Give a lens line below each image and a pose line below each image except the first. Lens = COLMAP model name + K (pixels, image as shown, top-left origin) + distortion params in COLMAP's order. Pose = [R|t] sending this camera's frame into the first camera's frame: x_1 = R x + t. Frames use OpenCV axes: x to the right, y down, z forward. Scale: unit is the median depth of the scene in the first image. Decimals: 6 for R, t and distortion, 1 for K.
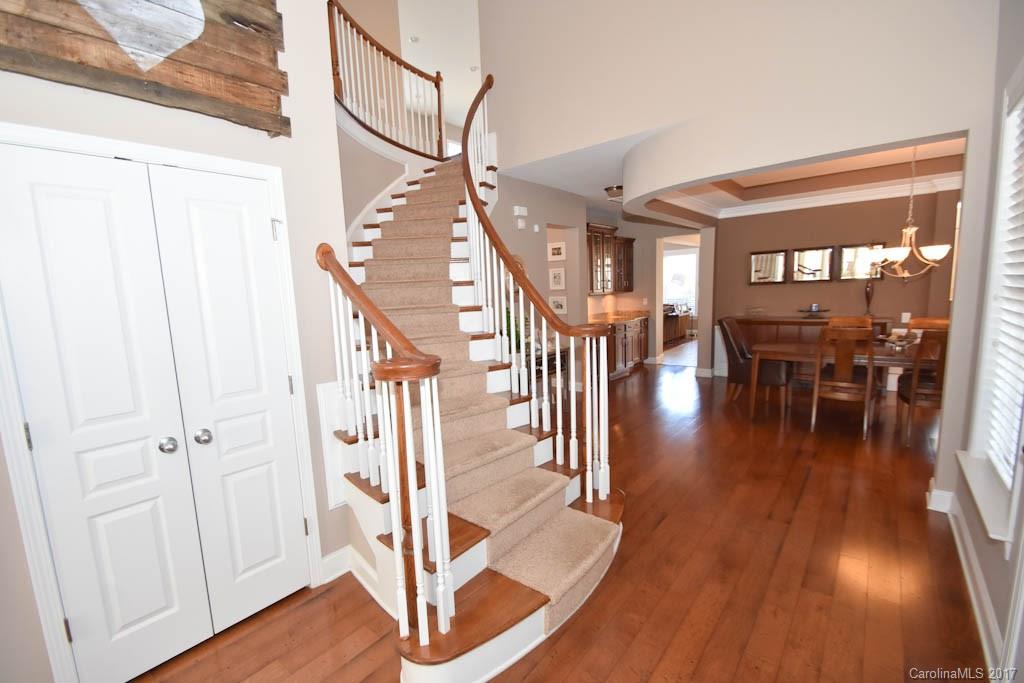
lens RADIAL K [[452.3, 0, 494.6], [0, 452.3, 355.3], [0, 0, 1]] dist [-0.003131, -0.000992]
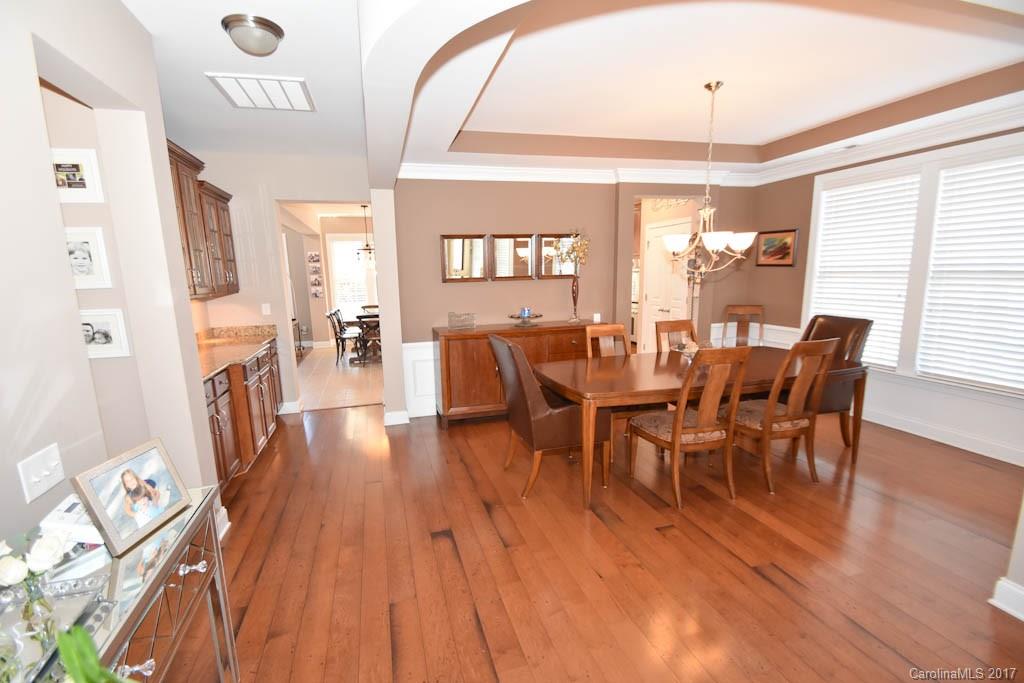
lens RADIAL K [[452.3, 0, 494.6], [0, 452.3, 355.3], [0, 0, 1]] dist [-0.003131, -0.000992]
pose [[0.570412, -0.119426, 0.812630, 0.035199], [0.119929, 0.990879, 0.061440, -0.088728], [-0.812556, 0.062412, 0.579532, 0.619289]]
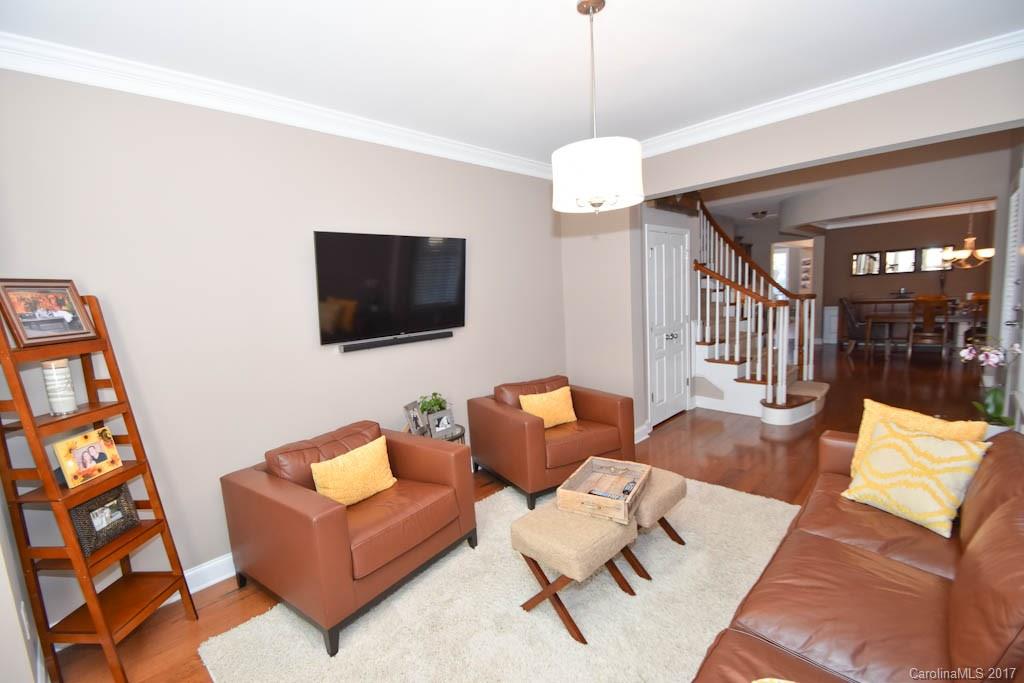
lens RADIAL K [[456.9, 0, 497.4], [0, 456.9, 355.5], [0, 0, 1]] dist [-0.012592, -0.000801]
pose [[0.996998, -0.006129, -0.077186, -0.475233], [0.005745, 0.999970, -0.005203, 0.100952], [0.077216, 0.004744, 0.997003, -0.540970]]
